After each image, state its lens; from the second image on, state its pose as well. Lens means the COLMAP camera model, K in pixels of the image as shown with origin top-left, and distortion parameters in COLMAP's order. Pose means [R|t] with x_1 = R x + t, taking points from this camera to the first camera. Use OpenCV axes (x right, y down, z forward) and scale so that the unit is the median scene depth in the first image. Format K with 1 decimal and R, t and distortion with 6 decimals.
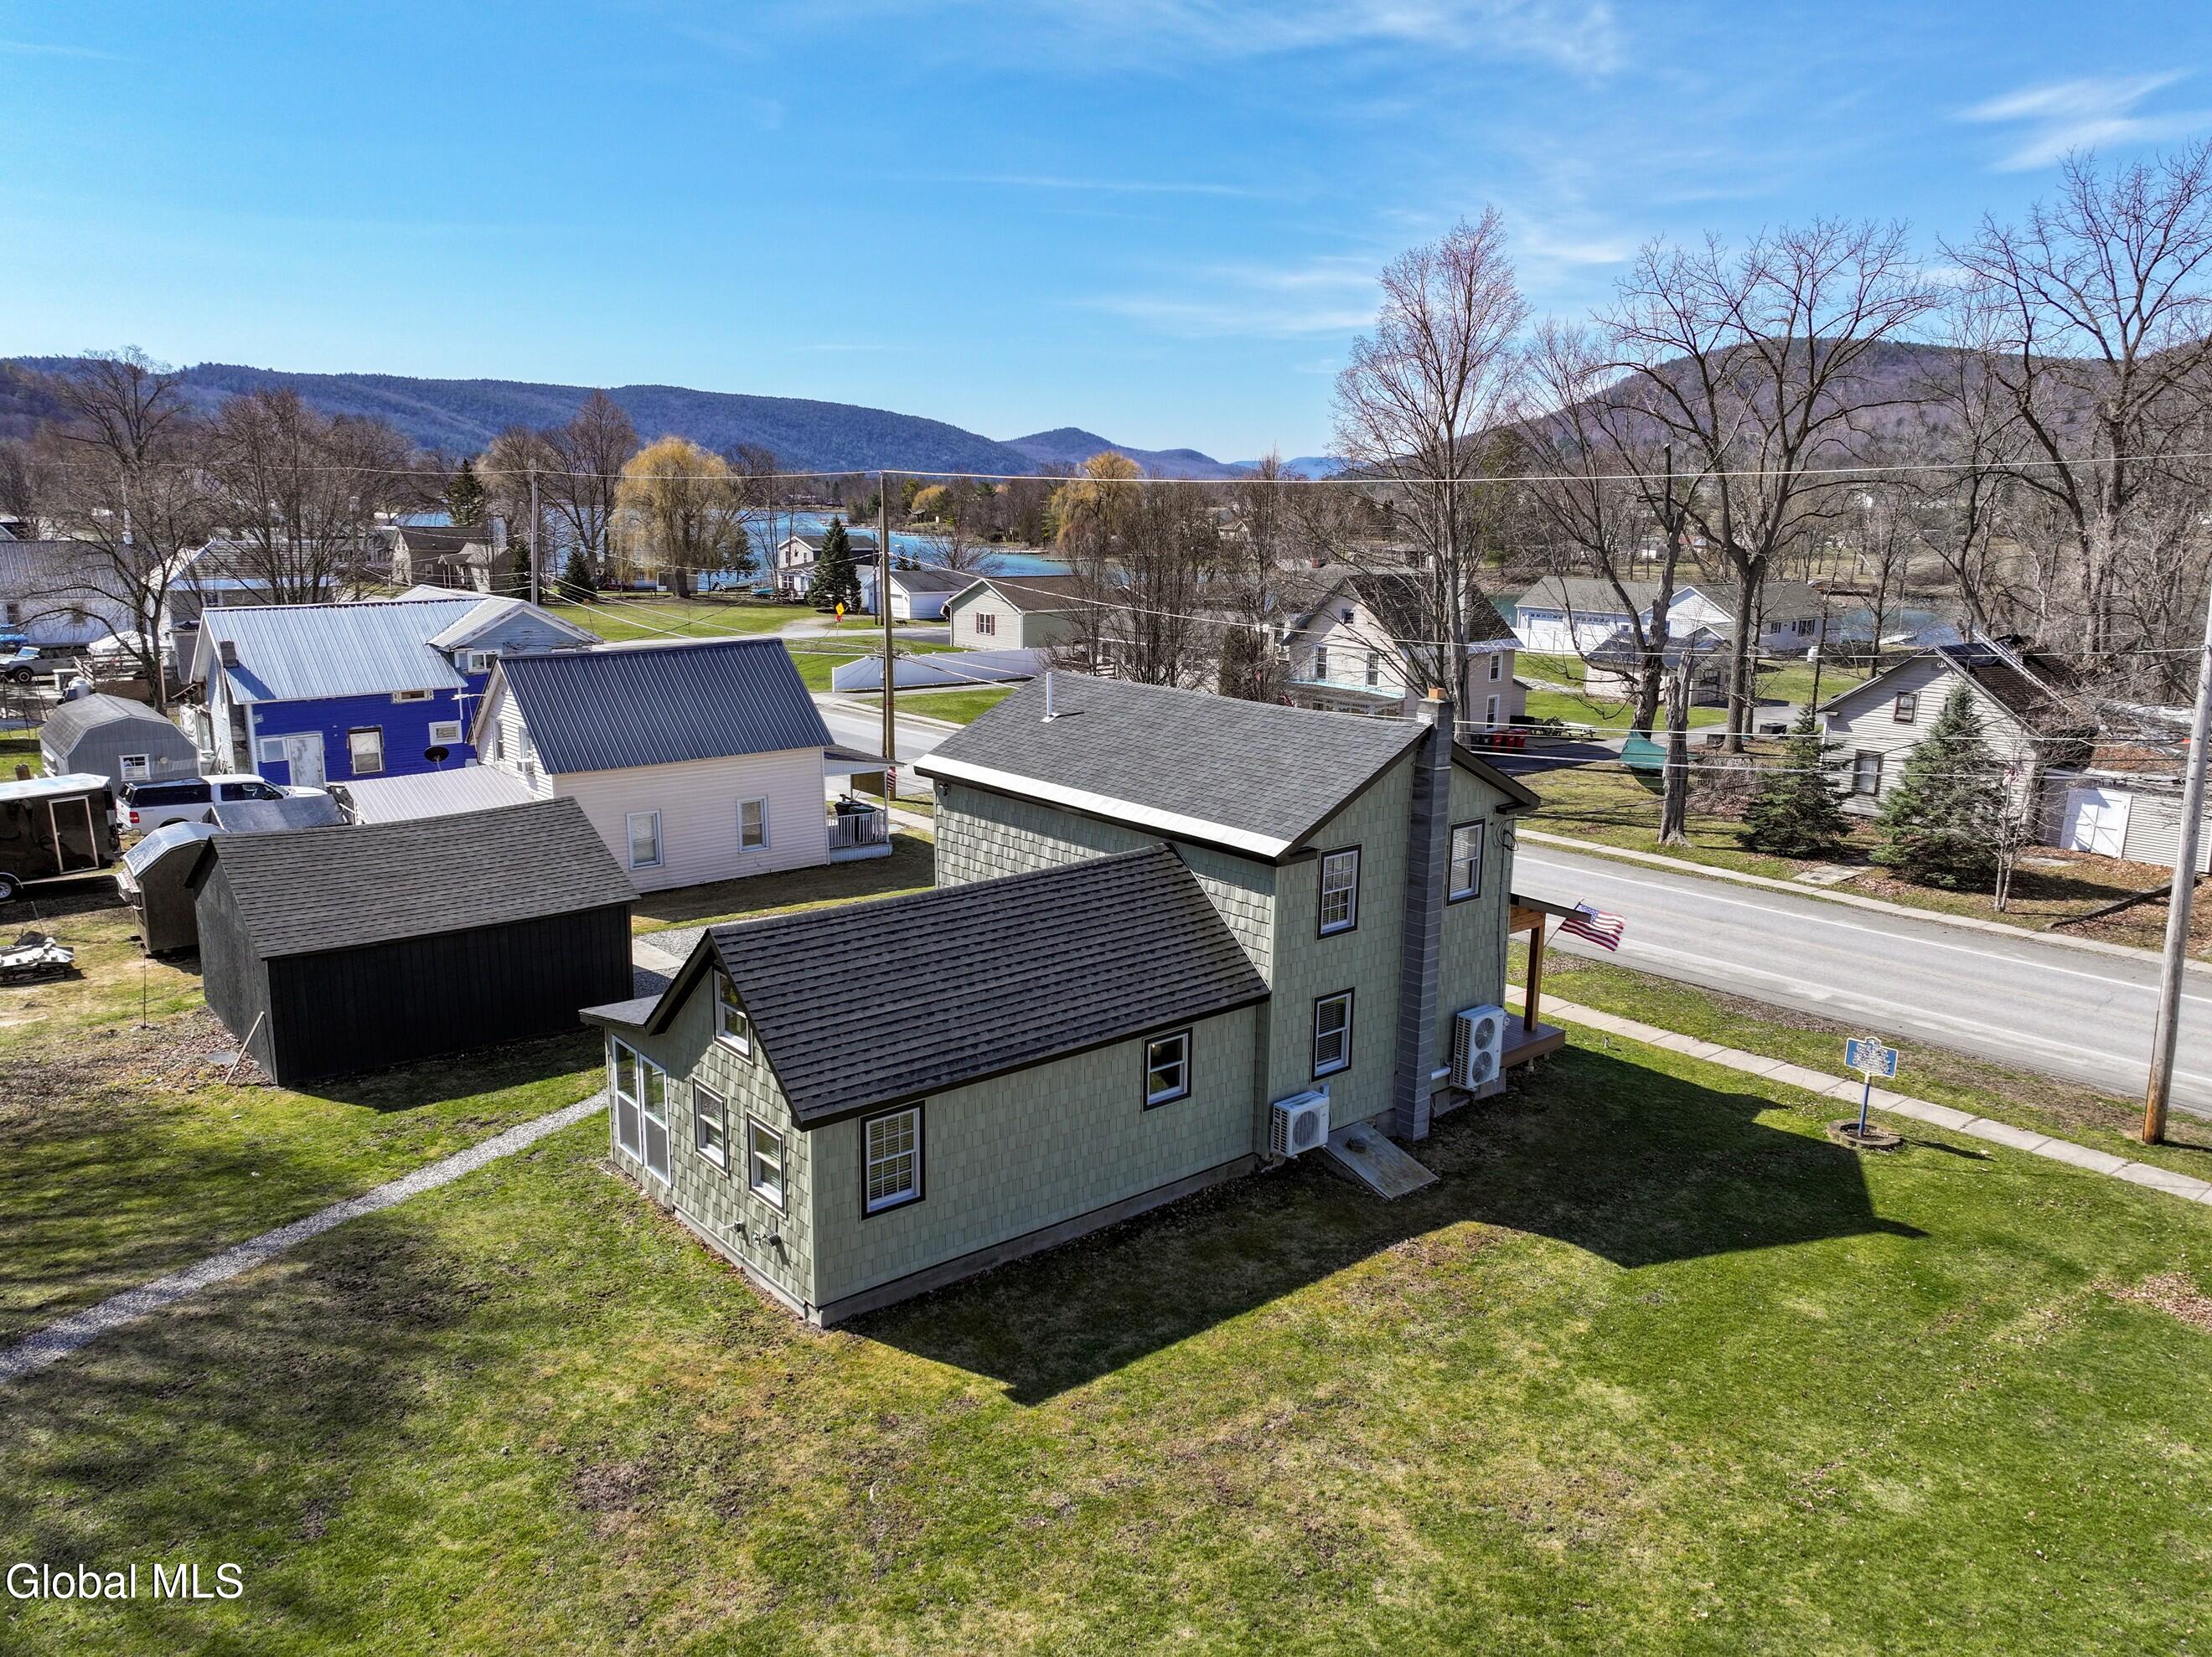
lens RADIAL K [[1550.0, 0, 1111.9], [0, 1550.0, 822.2], [0, 0, 1]] dist [-0.004873, 0.021768]
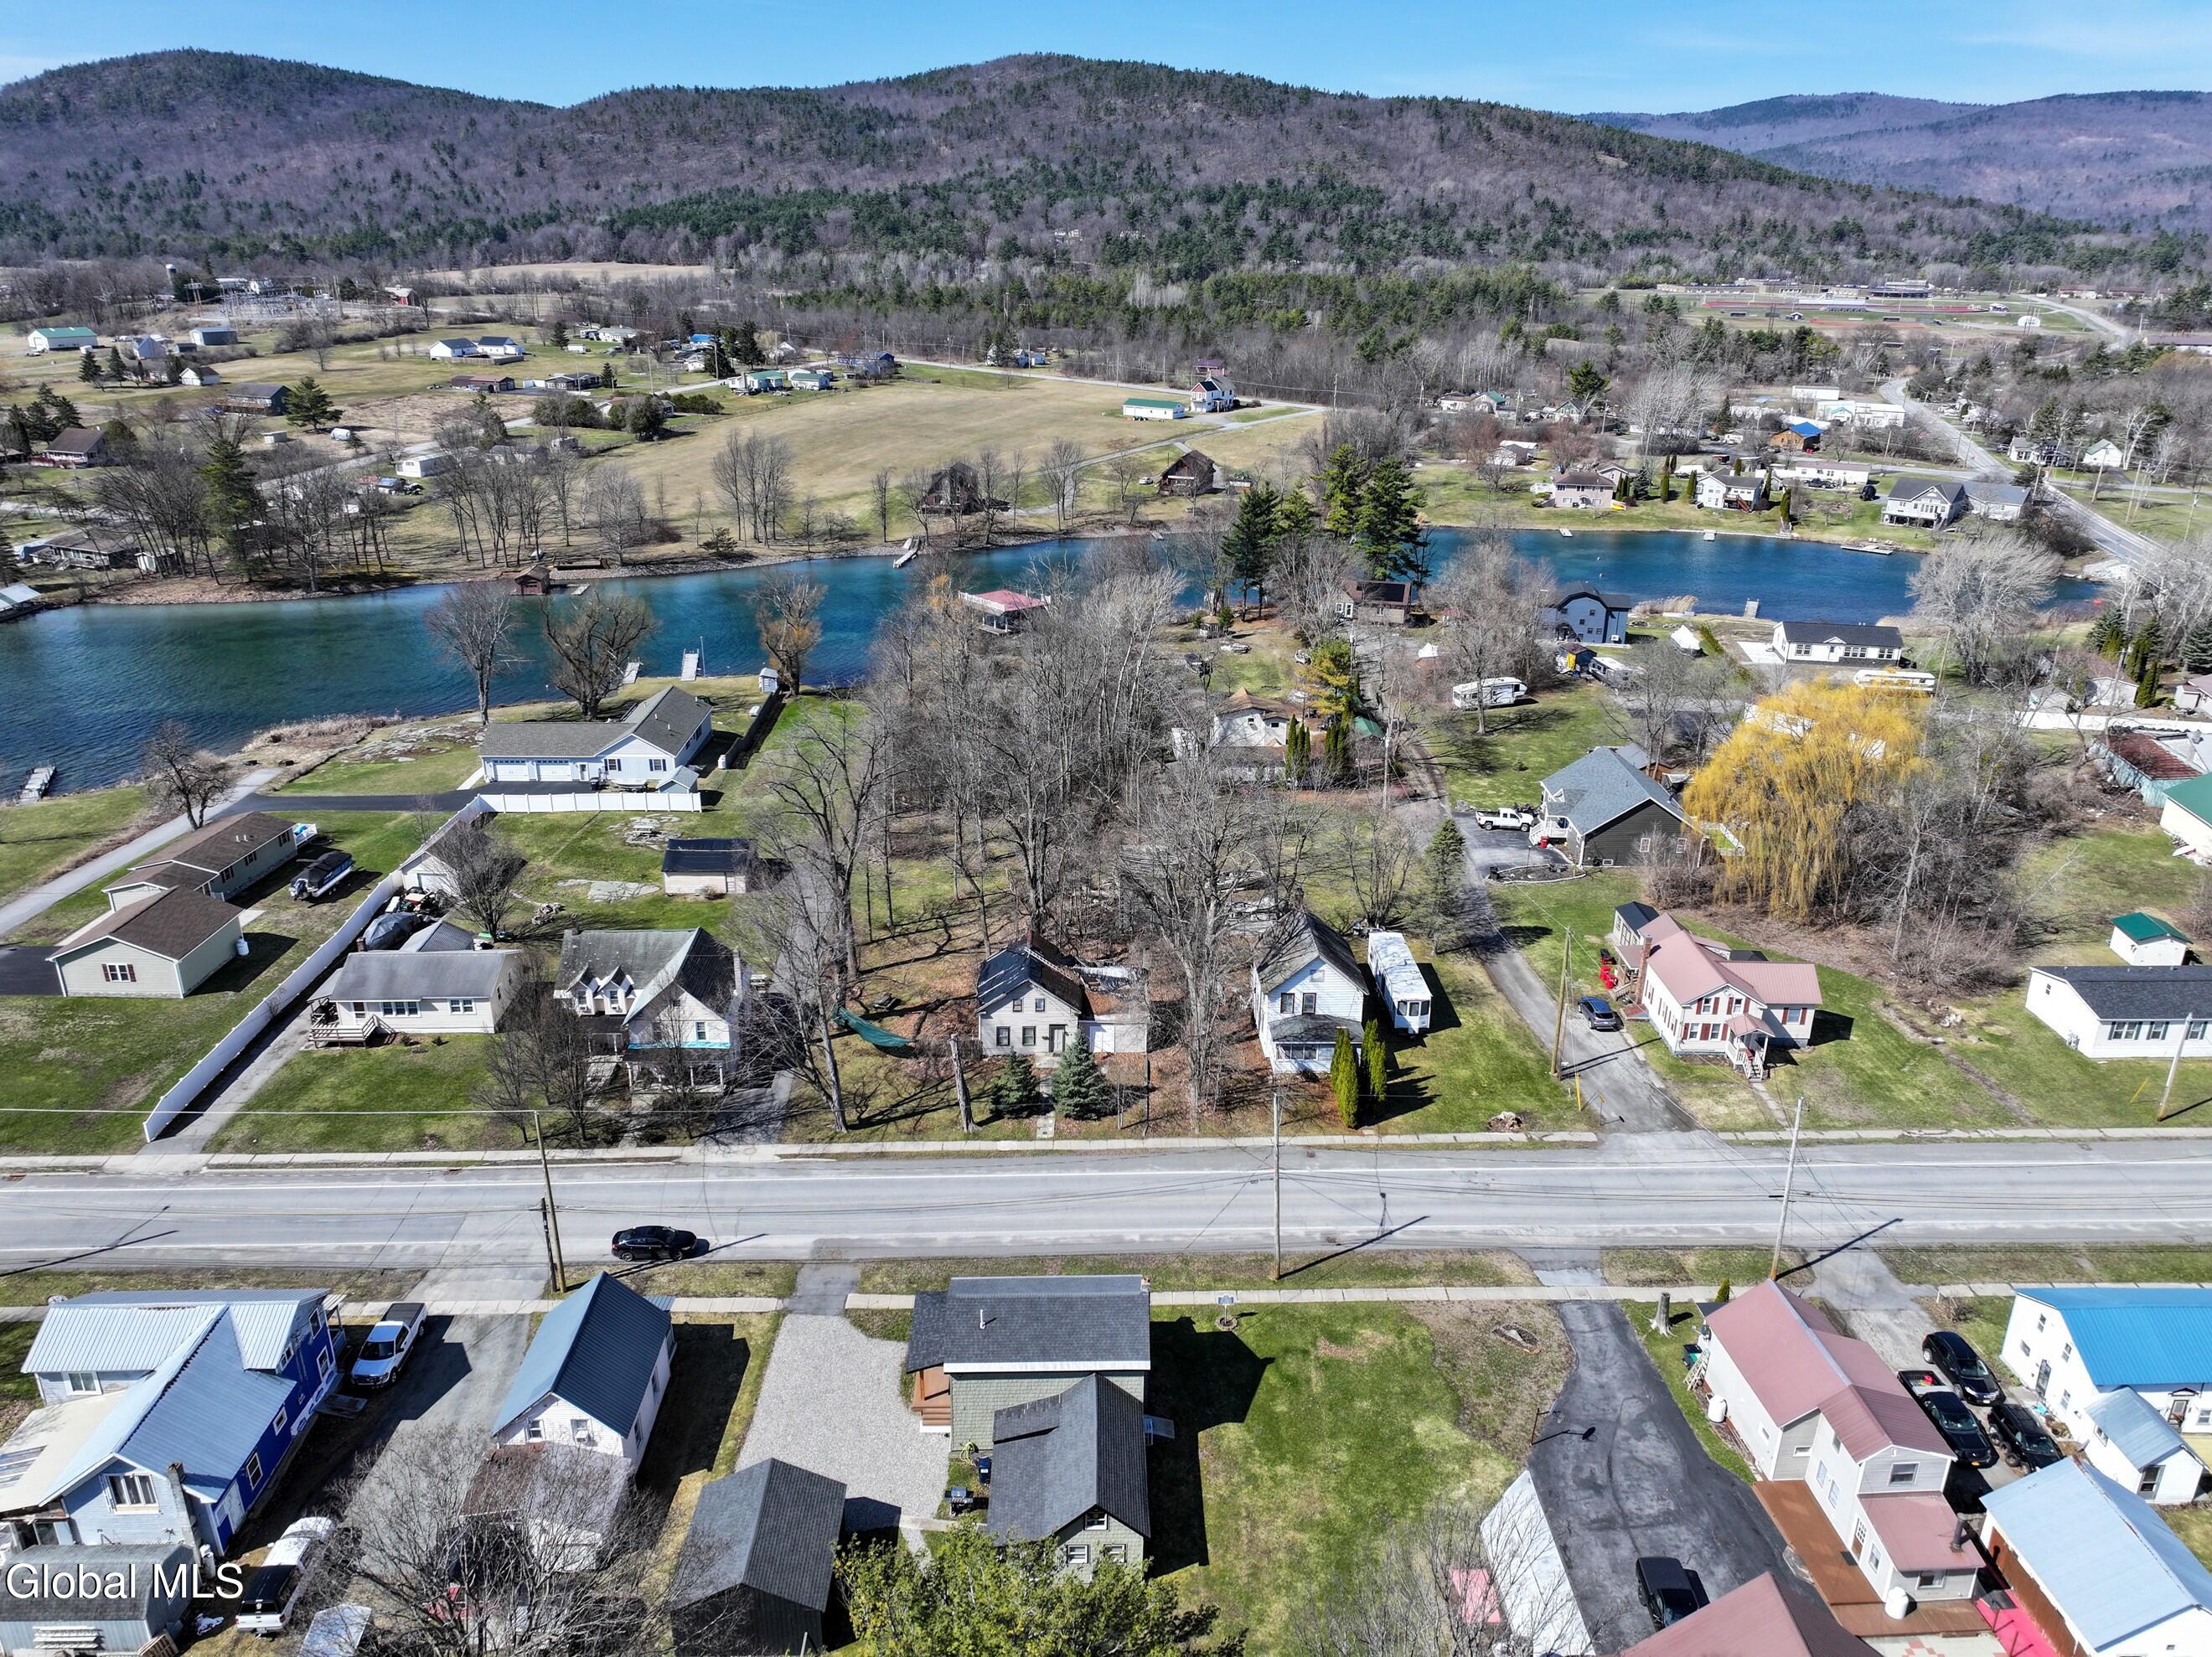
lens RADIAL K [[1550.0, 0, 1111.9], [0, 1550.0, 822.2], [0, 0, 1]] dist [-0.004873, 0.021768]
pose [[0.627179, -0.285002, 0.724859, -1.876210], [0.156789, 0.957795, 0.240927, -1.782202], [-0.762931, -0.037455, 0.645394, -0.914436]]
